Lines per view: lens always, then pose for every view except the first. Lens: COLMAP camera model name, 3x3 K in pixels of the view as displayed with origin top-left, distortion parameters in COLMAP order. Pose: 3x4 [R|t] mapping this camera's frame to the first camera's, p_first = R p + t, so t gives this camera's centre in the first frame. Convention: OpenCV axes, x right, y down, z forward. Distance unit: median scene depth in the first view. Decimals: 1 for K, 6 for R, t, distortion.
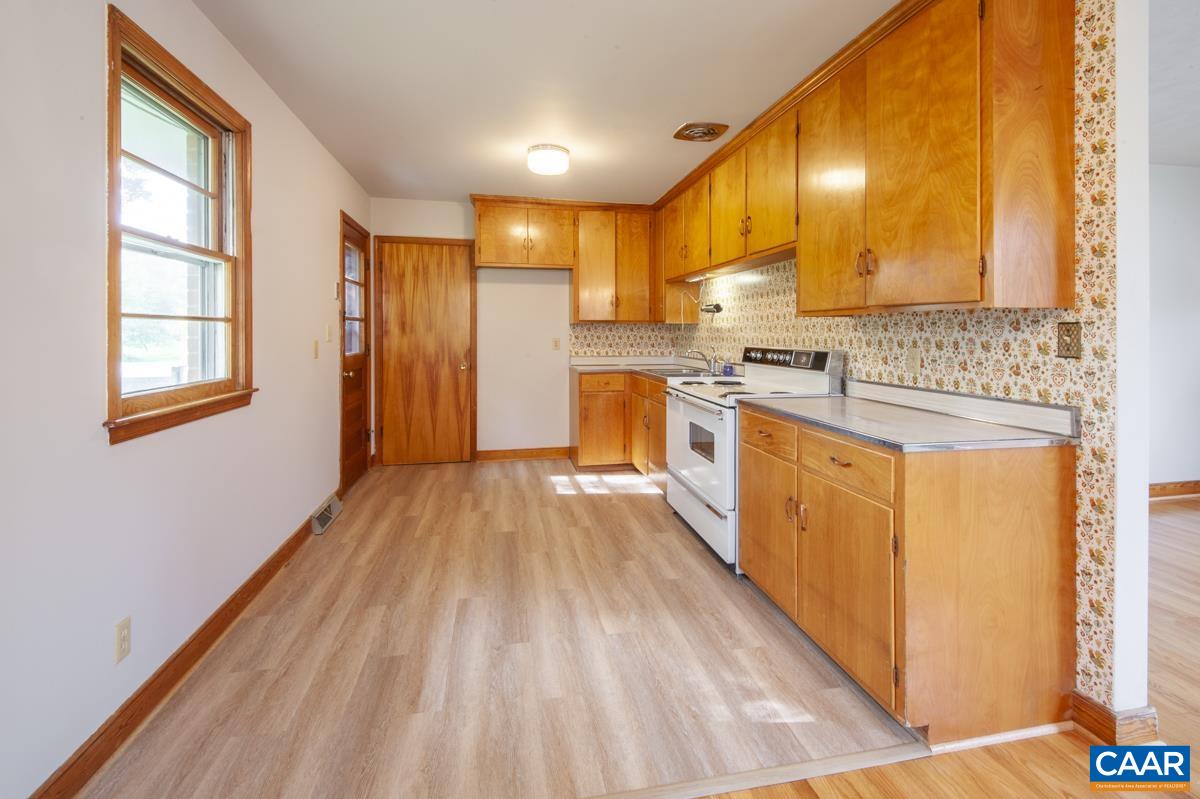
lens RADIAL K [[546.2, 0, 610.2], [0, 546.2, 334.0], [0, 0, 1]] dist [0.011846, -0.006864]
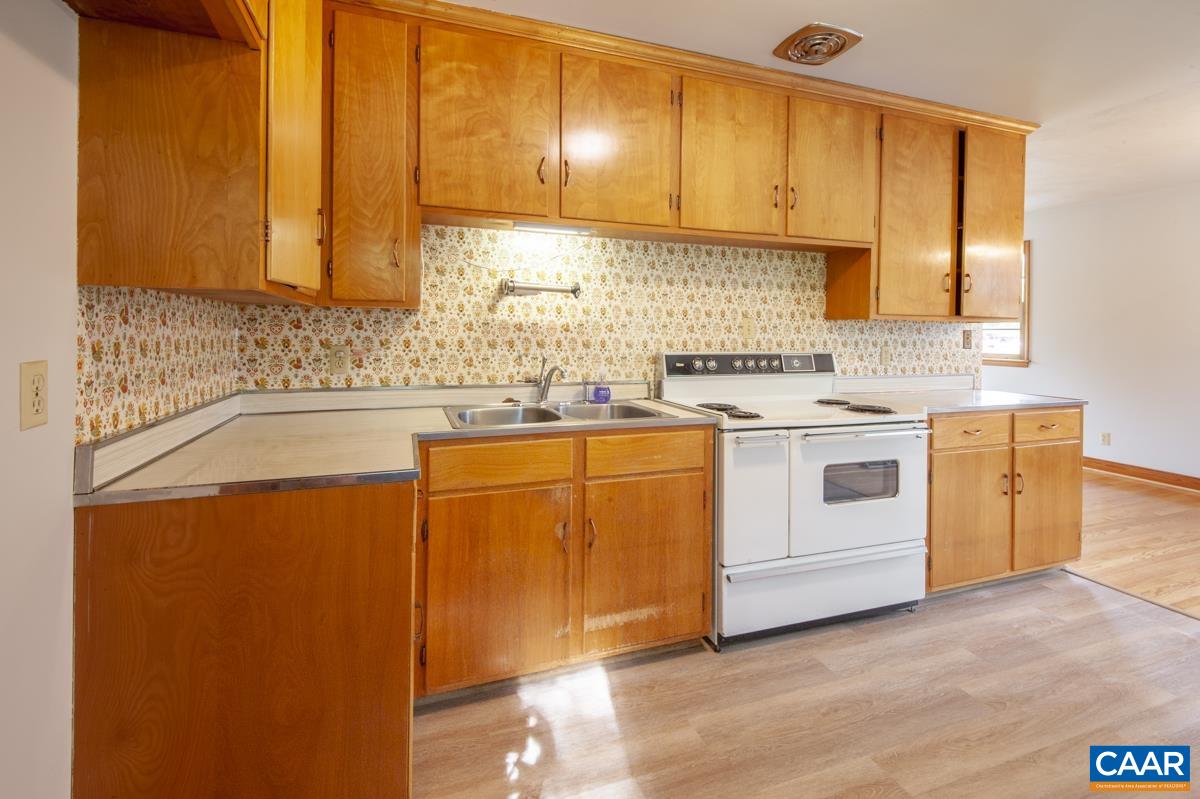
lens RADIAL K [[546.2, 0, 605.2], [0, 546.2, 331.8], [0, 0, 1]] dist [0.011846, -0.006864]
pose [[-0.139059, -0.002180, 0.990282, -0.577106], [-0.006769, 0.999976, 0.001251, -0.006327], [-0.990261, -0.006529, -0.139071, 1.606837]]
